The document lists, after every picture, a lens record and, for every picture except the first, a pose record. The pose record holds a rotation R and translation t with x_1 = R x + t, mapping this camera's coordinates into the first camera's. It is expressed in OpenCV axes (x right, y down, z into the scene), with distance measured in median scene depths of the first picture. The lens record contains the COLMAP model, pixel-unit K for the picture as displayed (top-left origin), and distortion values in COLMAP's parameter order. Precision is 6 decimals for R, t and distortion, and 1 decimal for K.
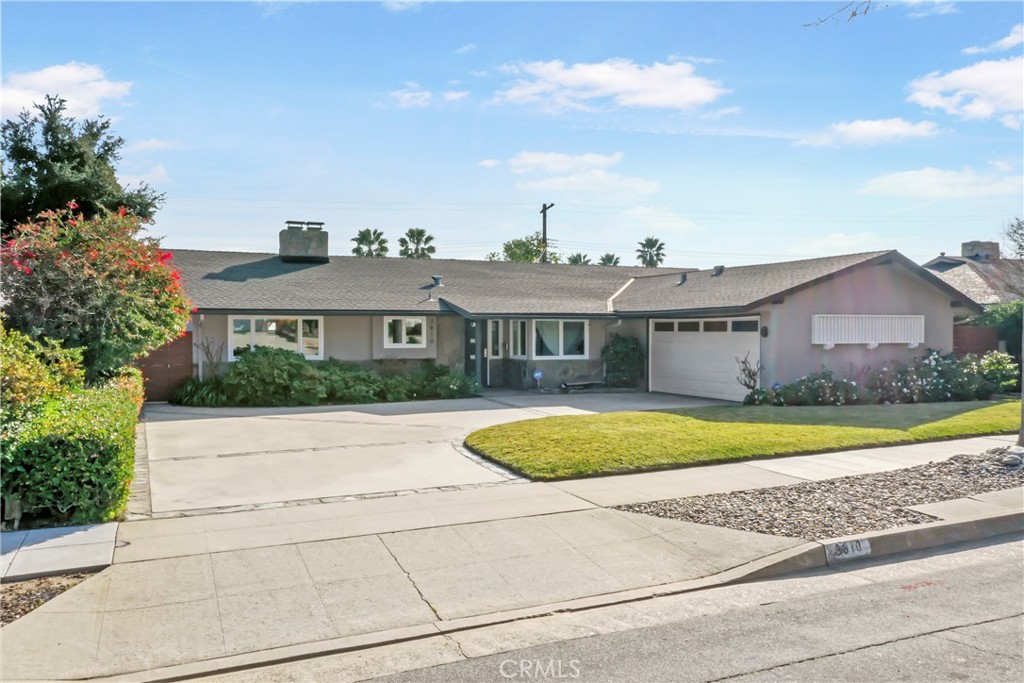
lens RADIAL K [[806.2, 0, 513.1], [0, 806.2, 334.6], [0, 0, 1]] dist [0.009094, 0.001705]
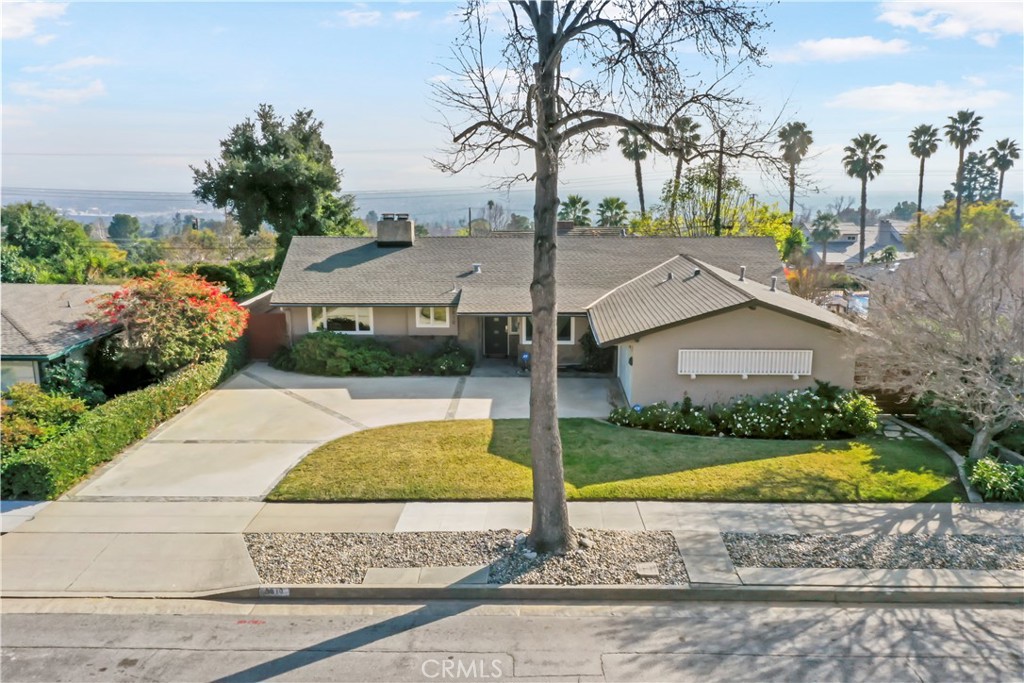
lens RADIAL K [[806.2, 0, 513.1], [0, 806.2, 334.6], [0, 0, 1]] dist [0.009094, 0.001705]
pose [[0.898422, 0.086292, -0.430570, 0.559667], [-0.000584, 0.980736, 0.195335, -0.232458], [0.439132, -0.175242, 0.881166, -0.107625]]
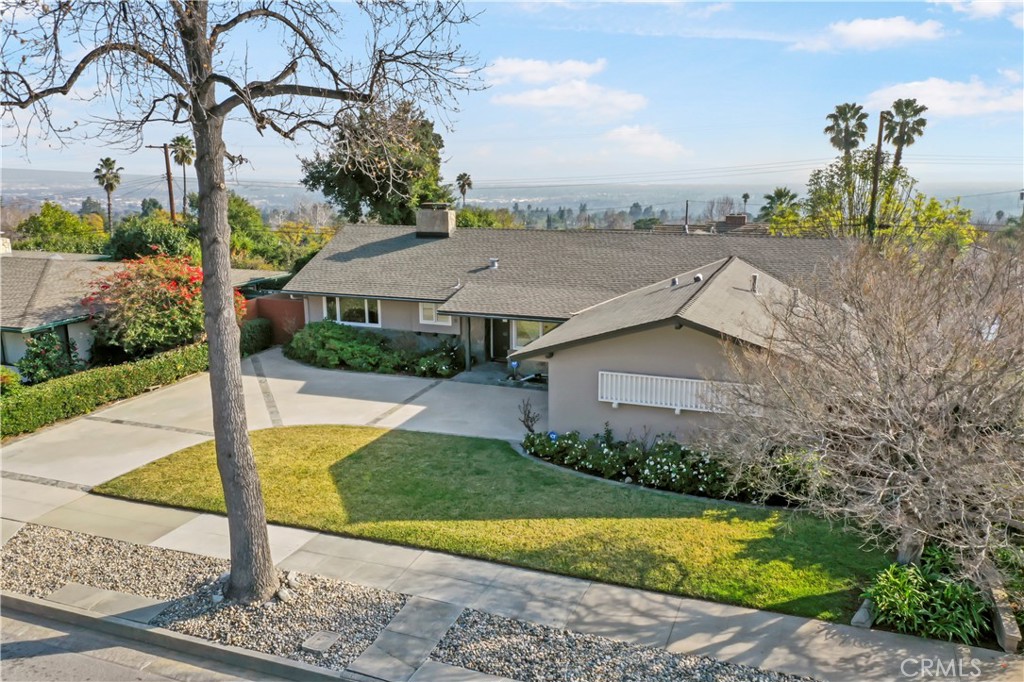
lens RADIAL K [[801.8, 0, 513.1], [0, 801.8, 326.3], [0, 0, 1]] dist [-0.000859, -0.000811]
pose [[0.709066, 0.139297, -0.691246, 0.814147], [-0.001470, 0.980584, 0.196095, -0.225603], [0.705140, -0.138028, 0.695504, 0.227887]]
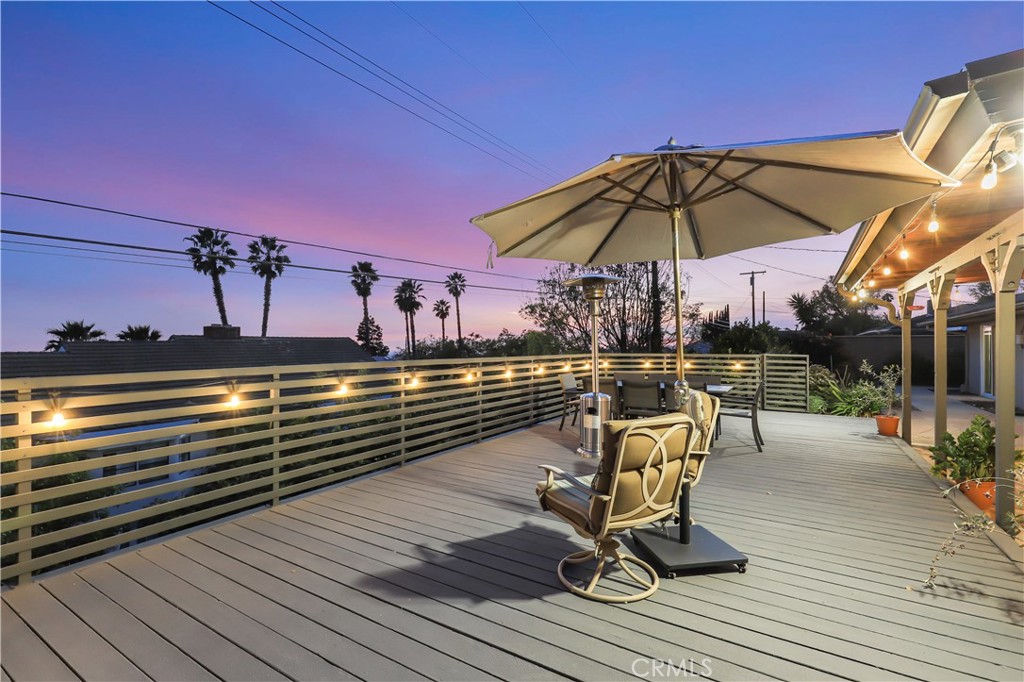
lens RADIAL K [[466.9, 0, 505.3], [0, 466.9, 335.1], [0, 0, 1]] dist [0.019926, 0.000033]
pose [[0.838279, 0.012767, 0.545092, -0.702837], [0.005033, 0.999502, -0.031151, 0.008438], [-0.545218, 0.028857, 0.837798, 1.509268]]
